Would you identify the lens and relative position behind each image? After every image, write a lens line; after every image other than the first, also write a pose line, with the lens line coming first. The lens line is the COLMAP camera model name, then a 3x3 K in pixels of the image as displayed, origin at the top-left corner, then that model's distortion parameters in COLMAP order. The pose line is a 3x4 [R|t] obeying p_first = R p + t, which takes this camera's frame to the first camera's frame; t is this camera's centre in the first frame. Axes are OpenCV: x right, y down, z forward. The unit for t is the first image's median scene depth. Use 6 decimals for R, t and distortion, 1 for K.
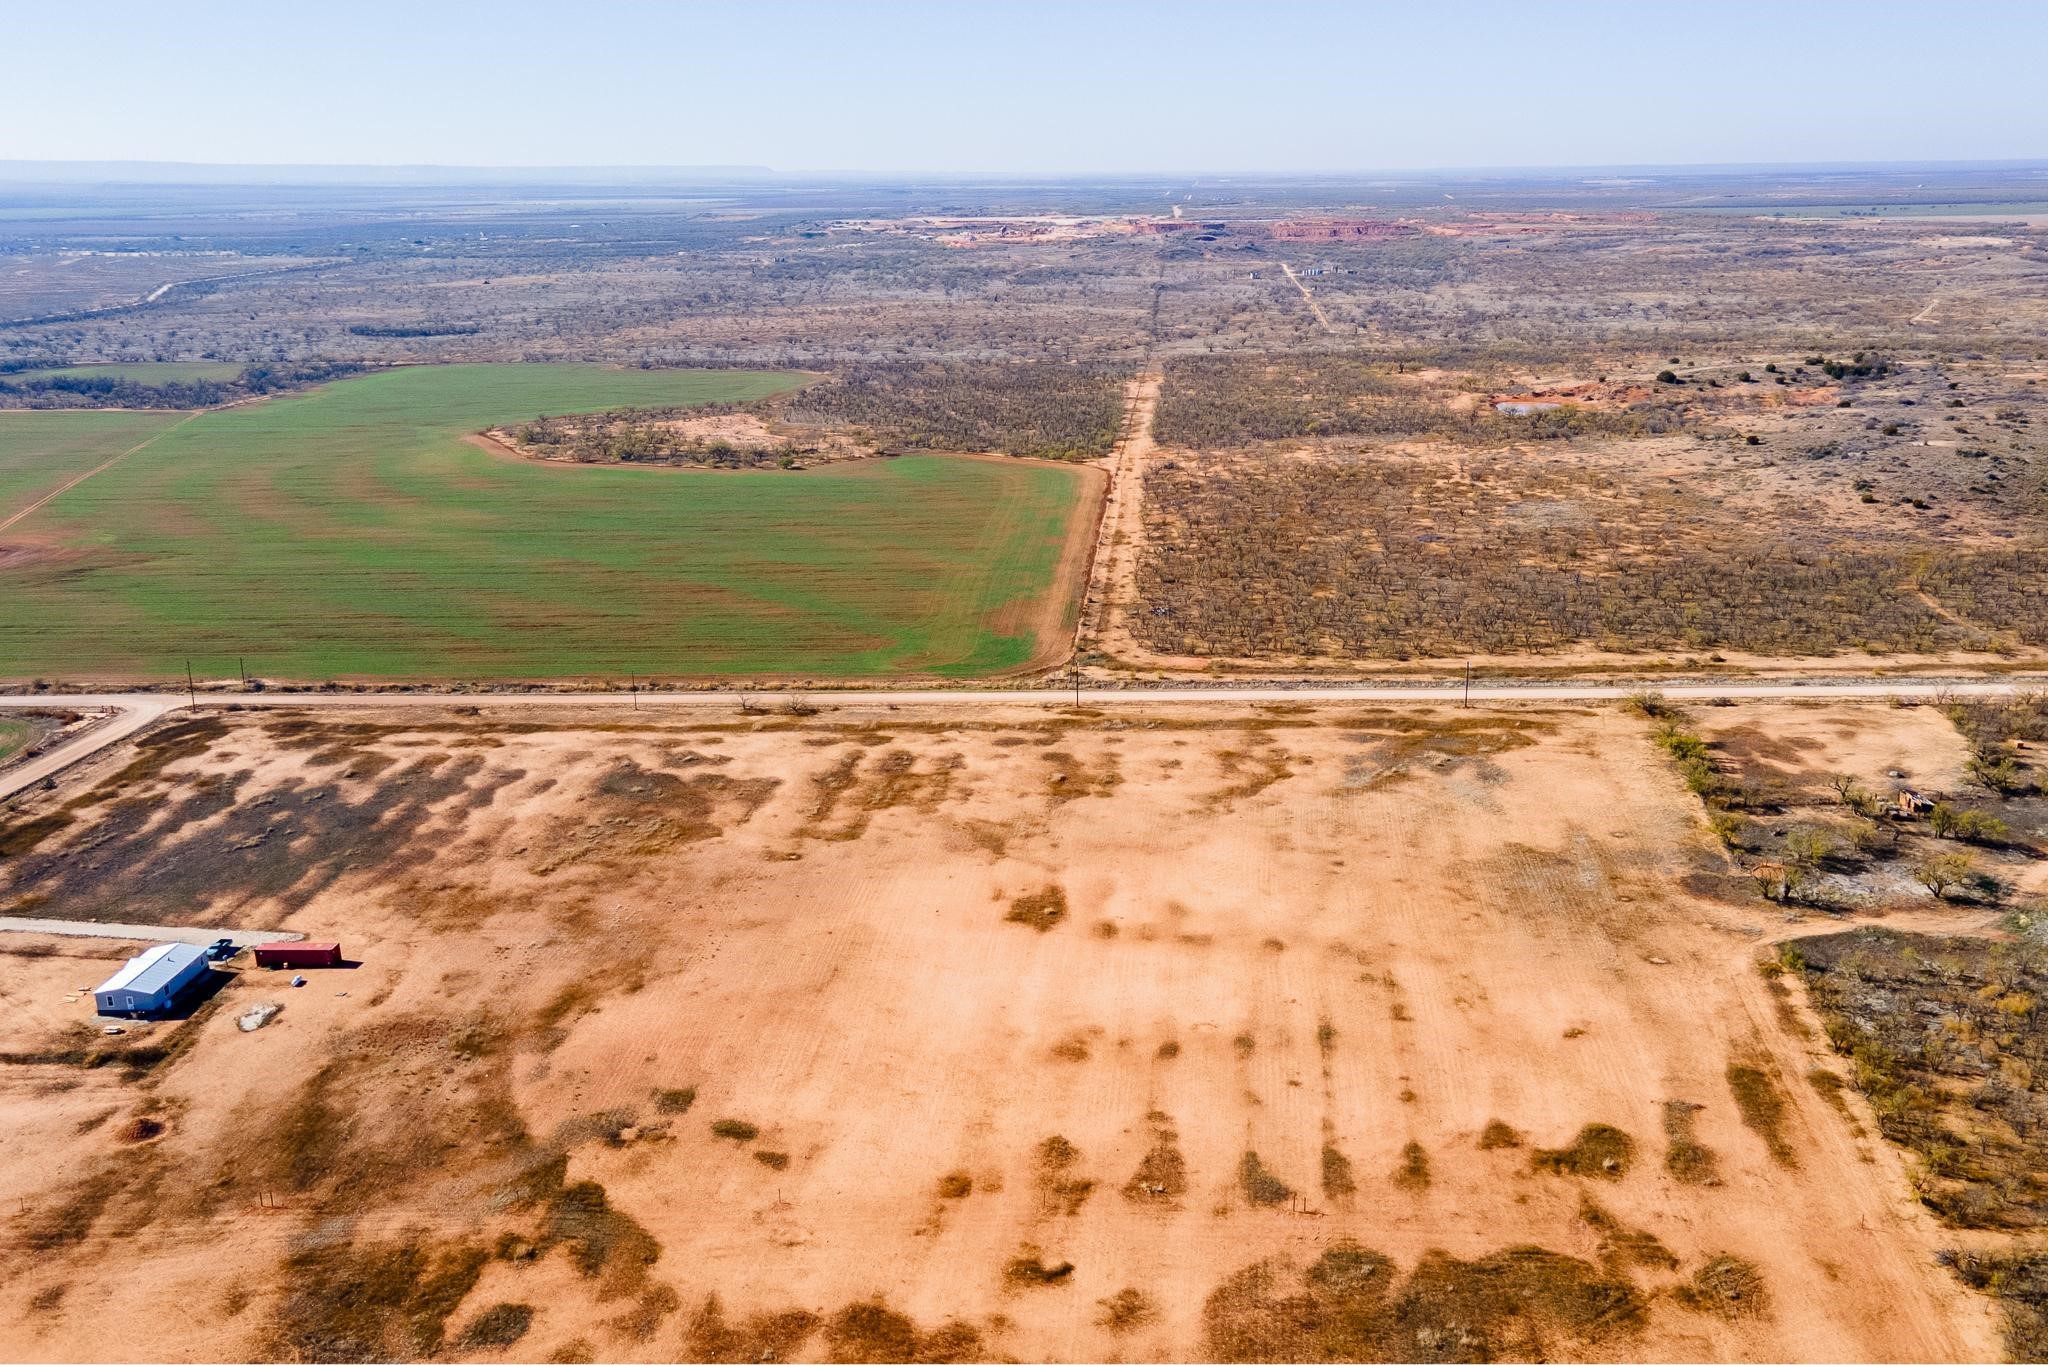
lens RADIAL K [[1755.8, 0, 1063.6], [0, 1755.8, 688.0], [0, 0, 1]] dist [0.025020, 0.034380]
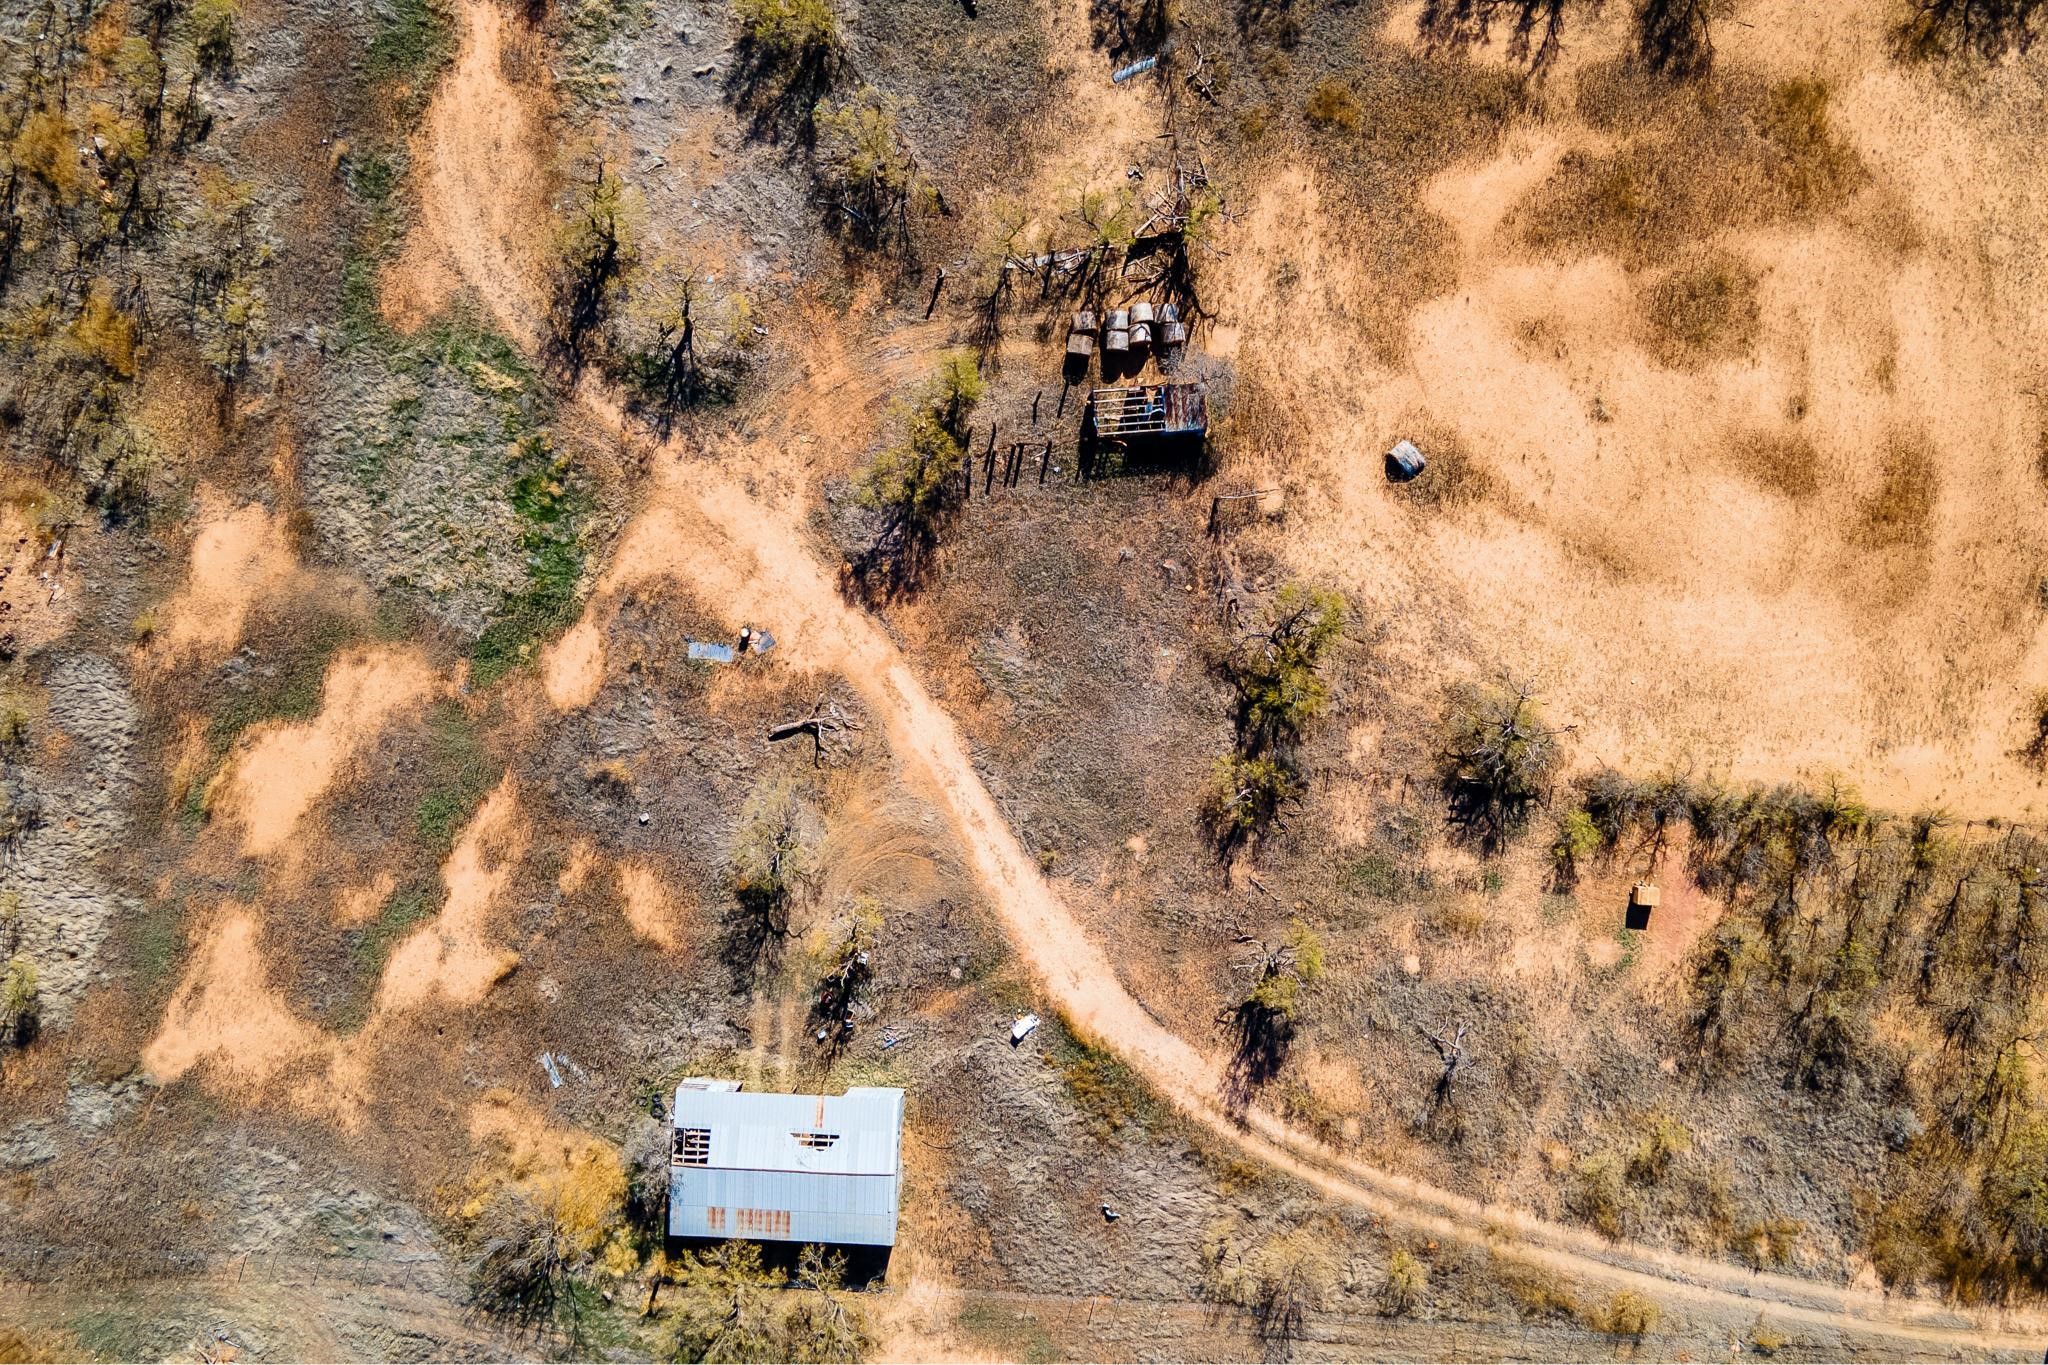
lens RADIAL K [[1755.8, 0, 1063.6], [0, 1755.8, 688.0], [0, 0, 1]] dist [0.025020, 0.034380]
pose [[0.040615, 0.999173, 0.002160, 0.765121], [-0.282291, 0.009401, 0.959283, -0.407699], [0.958469, -0.039571, 0.282440, 1.238494]]
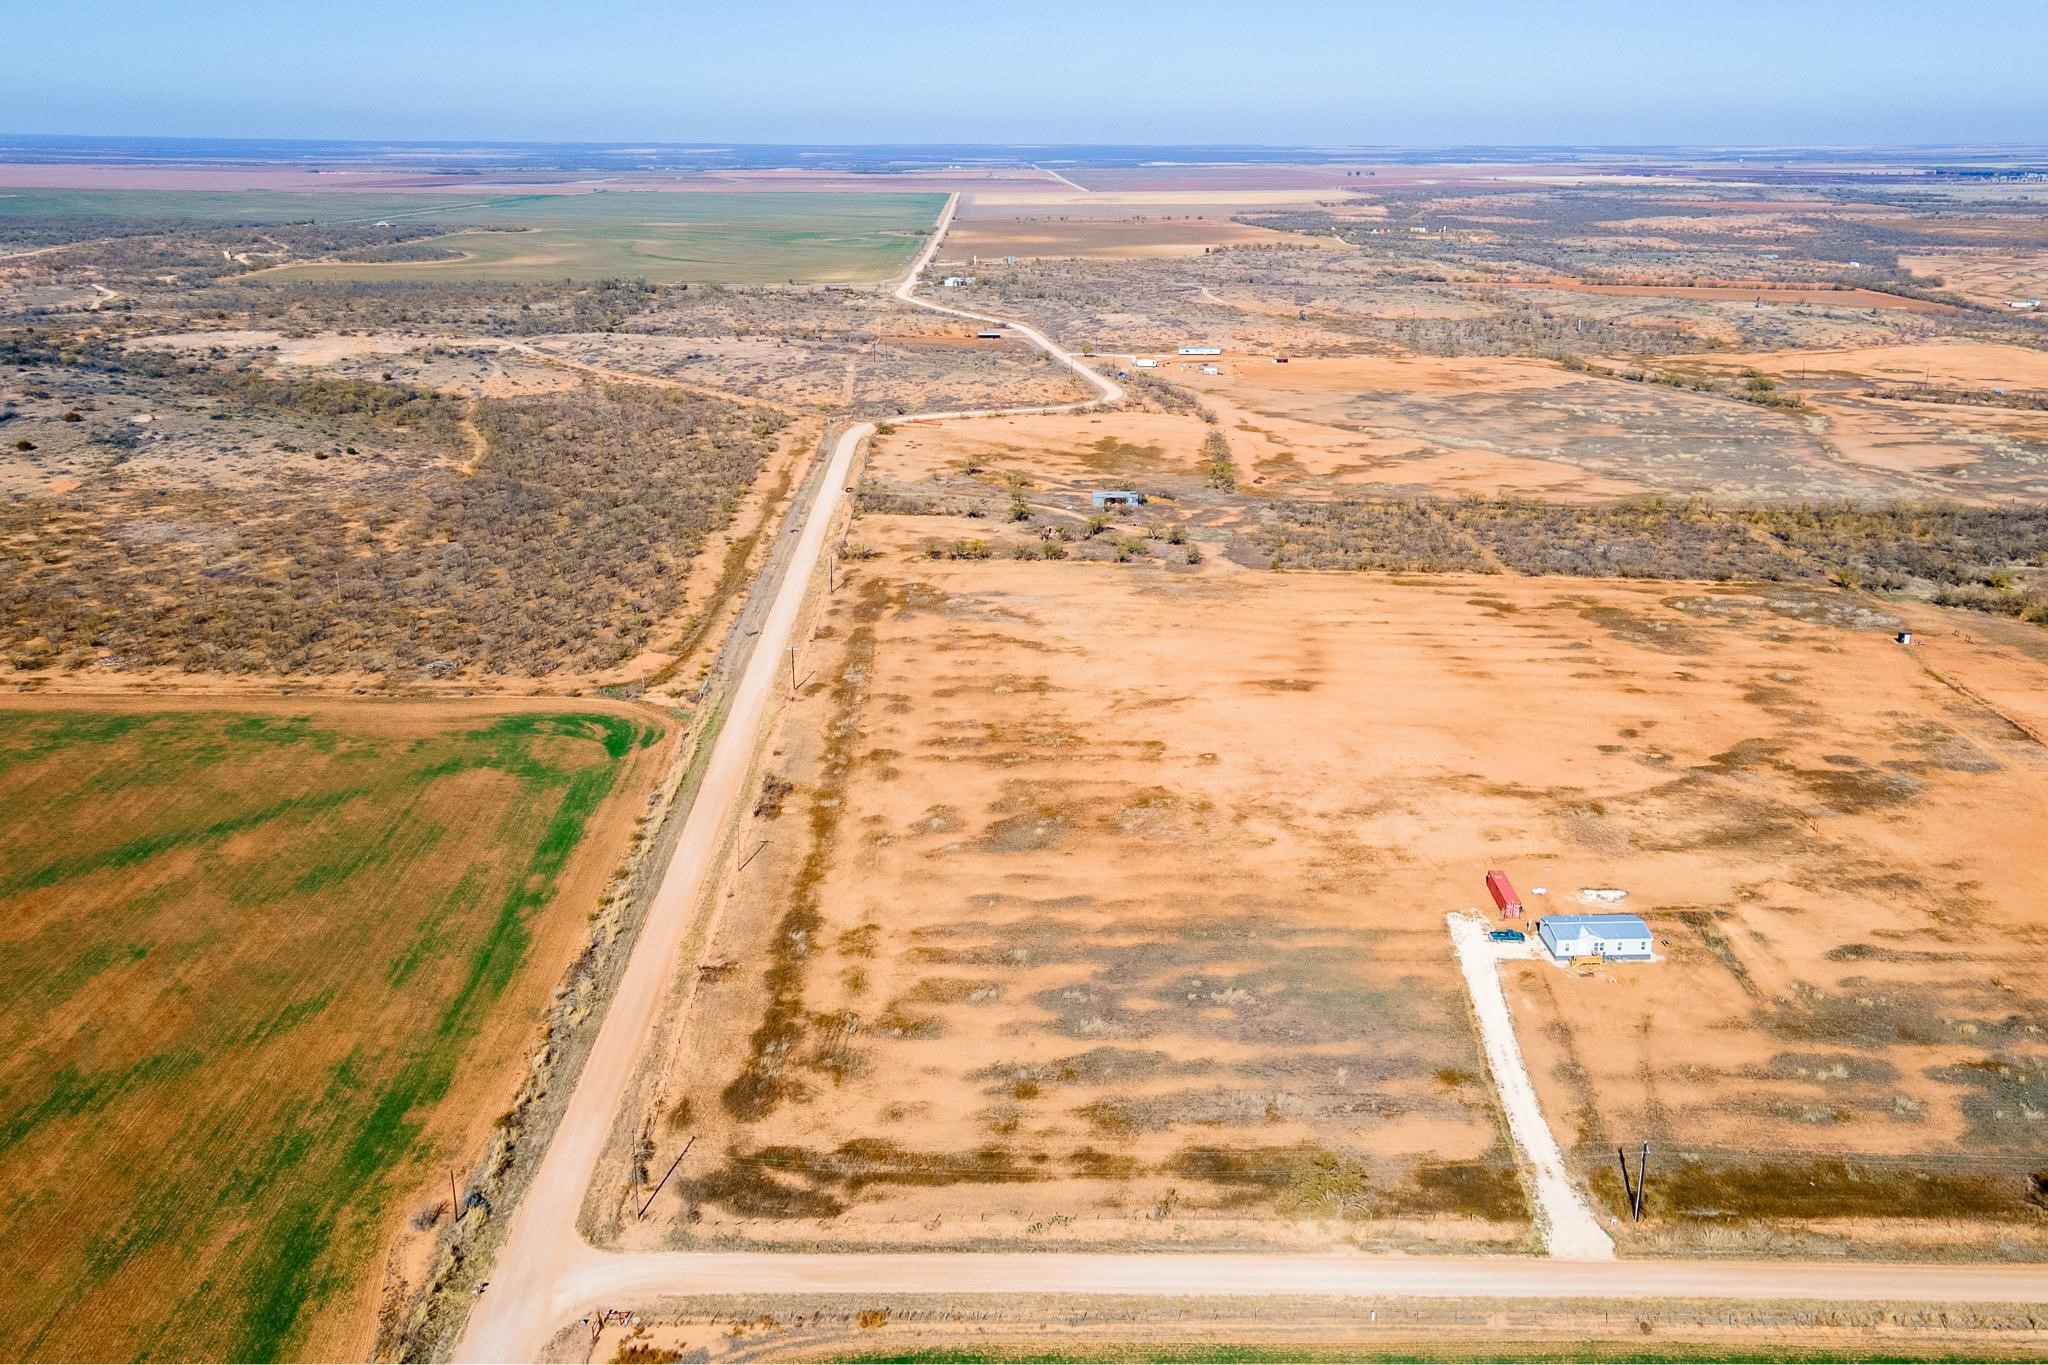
lens RADIAL K [[1767.3, 0, 1062.0], [0, 1767.3, 645.9], [0, 0, 1]] dist [0.062828, -0.107785]
pose [[-0.097571, -0.267806, 0.958520, -1.699198], [0.282748, 0.915969, 0.284700, -0.450403], [-0.954219, 0.298798, -0.013650, 1.482915]]
